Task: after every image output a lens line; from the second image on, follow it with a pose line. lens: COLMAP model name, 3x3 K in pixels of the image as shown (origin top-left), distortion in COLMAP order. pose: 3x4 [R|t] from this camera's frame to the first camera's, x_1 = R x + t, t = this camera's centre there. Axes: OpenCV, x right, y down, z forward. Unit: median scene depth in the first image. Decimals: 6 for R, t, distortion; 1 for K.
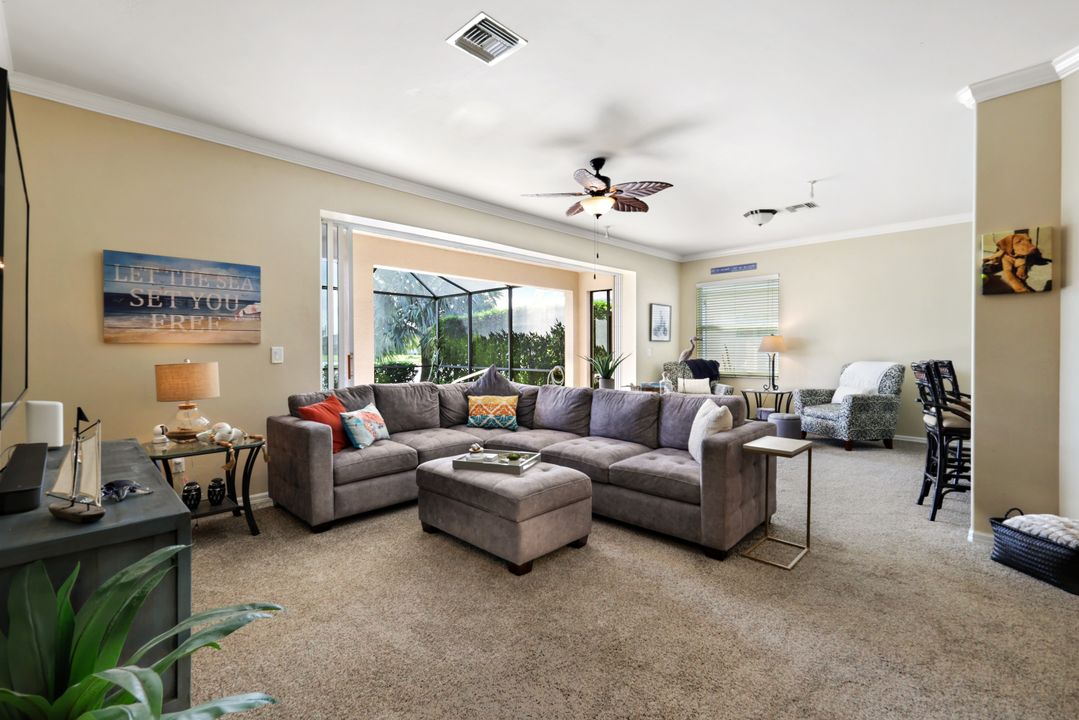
lens RADIAL K [[475.9, 0, 541.9], [0, 475.9, 354.9], [0, 0, 1]] dist [0.002685, 0.000250]
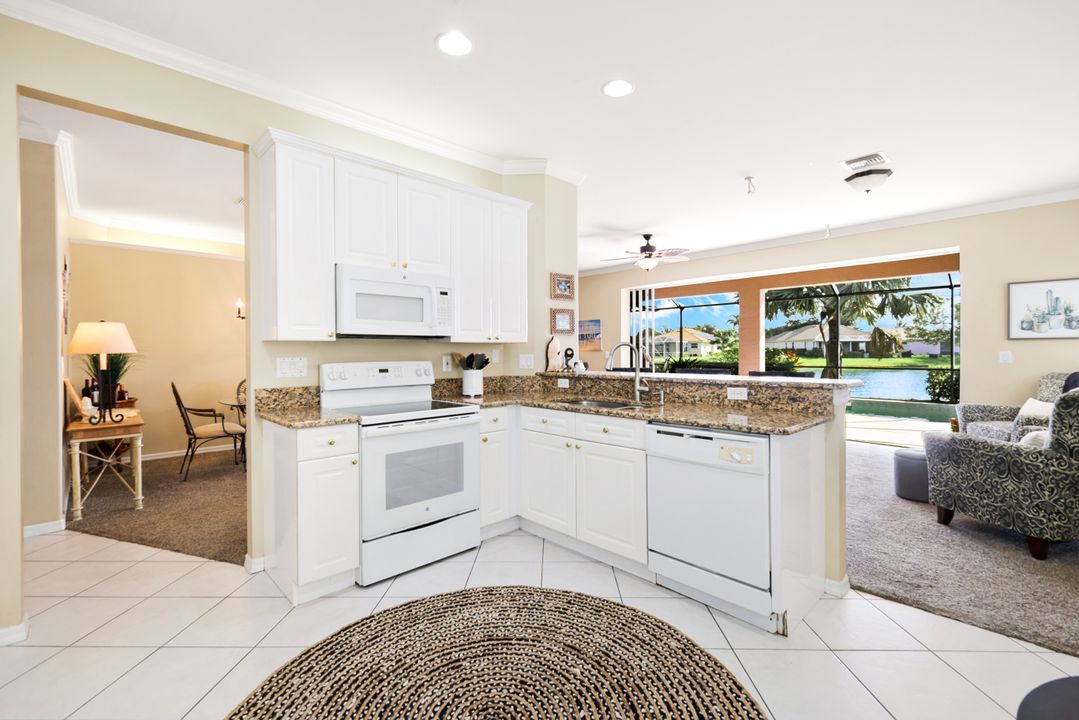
lens RADIAL K [[470.3, 0, 539.7], [0, 470.3, 353.3], [0, 0, 1]] dist [0.001268, 0.000419]
pose [[-0.035761, 0.007786, -0.999330, 1.888185], [-0.003341, 0.999963, 0.007911, -0.026200], [0.999355, 0.003621, -0.035733, 0.769643]]
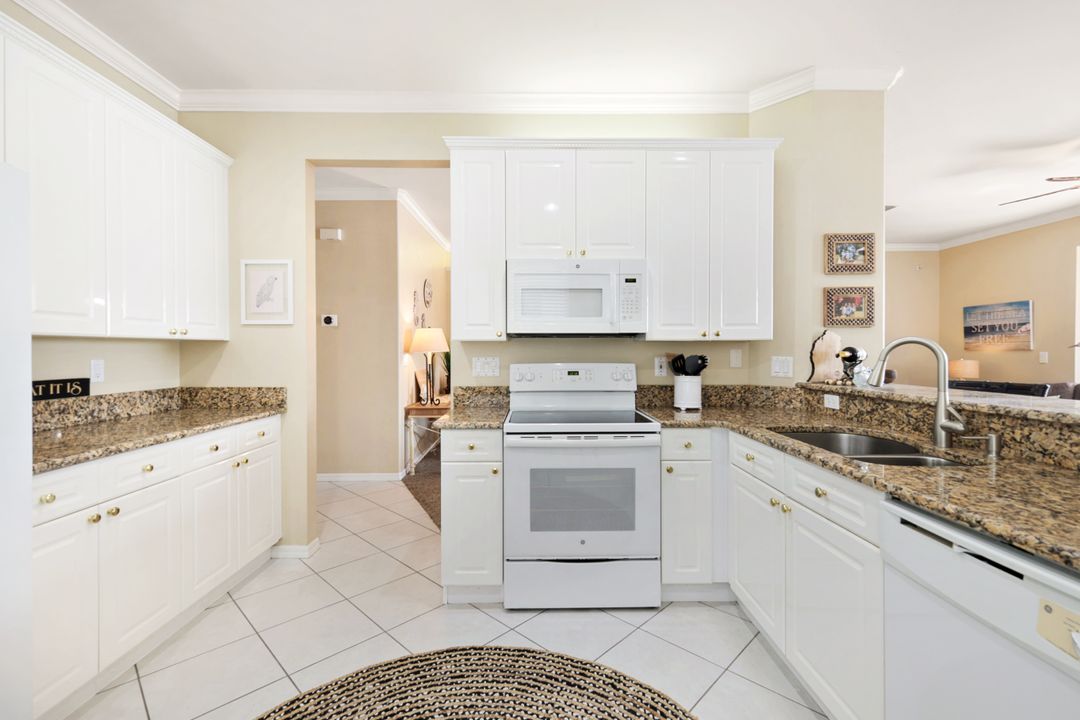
lens RADIAL K [[470.7, 0, 540.2], [0, 470.7, 353.3], [0, 0, 1]] dist [0.001268, 0.000419]
pose [[-0.705083, 0.008071, -0.709079, 1.636055], [-0.002401, 0.999902, 0.013769, -0.029530], [0.709121, 0.011411, -0.704995, 0.953983]]
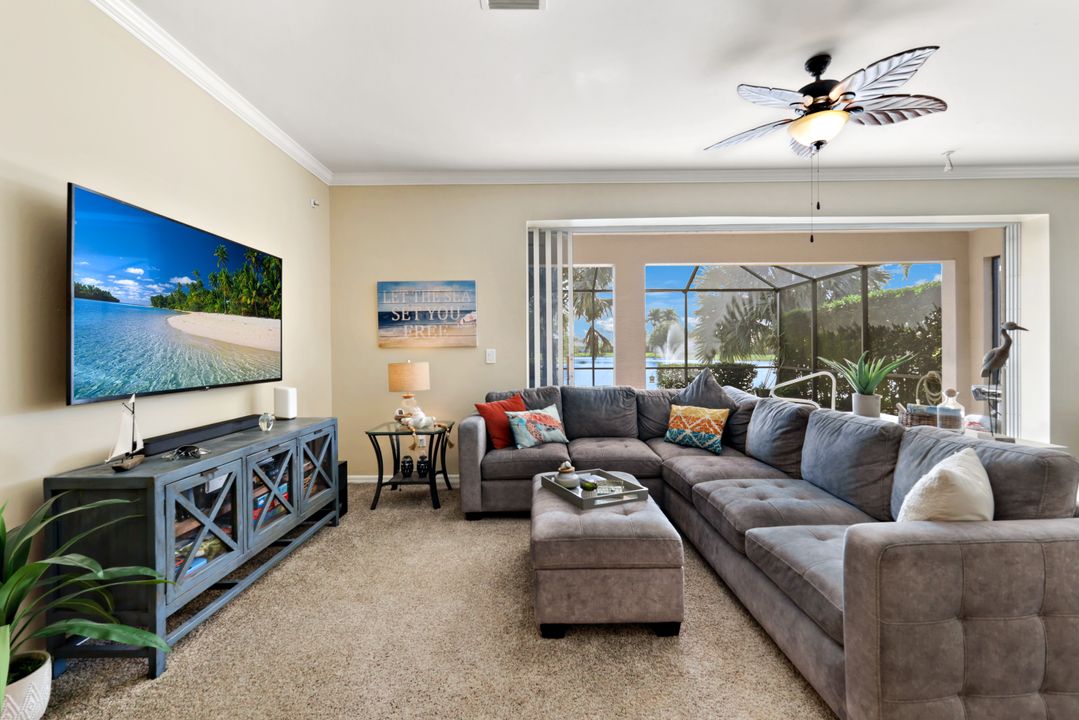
lens RADIAL K [[470.3, 0, 539.7], [0, 470.3, 353.3], [0, 0, 1]] dist [0.001268, 0.000419]
pose [[0.702752, -0.001149, -0.711434, 0.341197], [0.000041, 0.999999, -0.001574, -0.004985], [0.711435, 0.001077, 0.702751, 0.300548]]
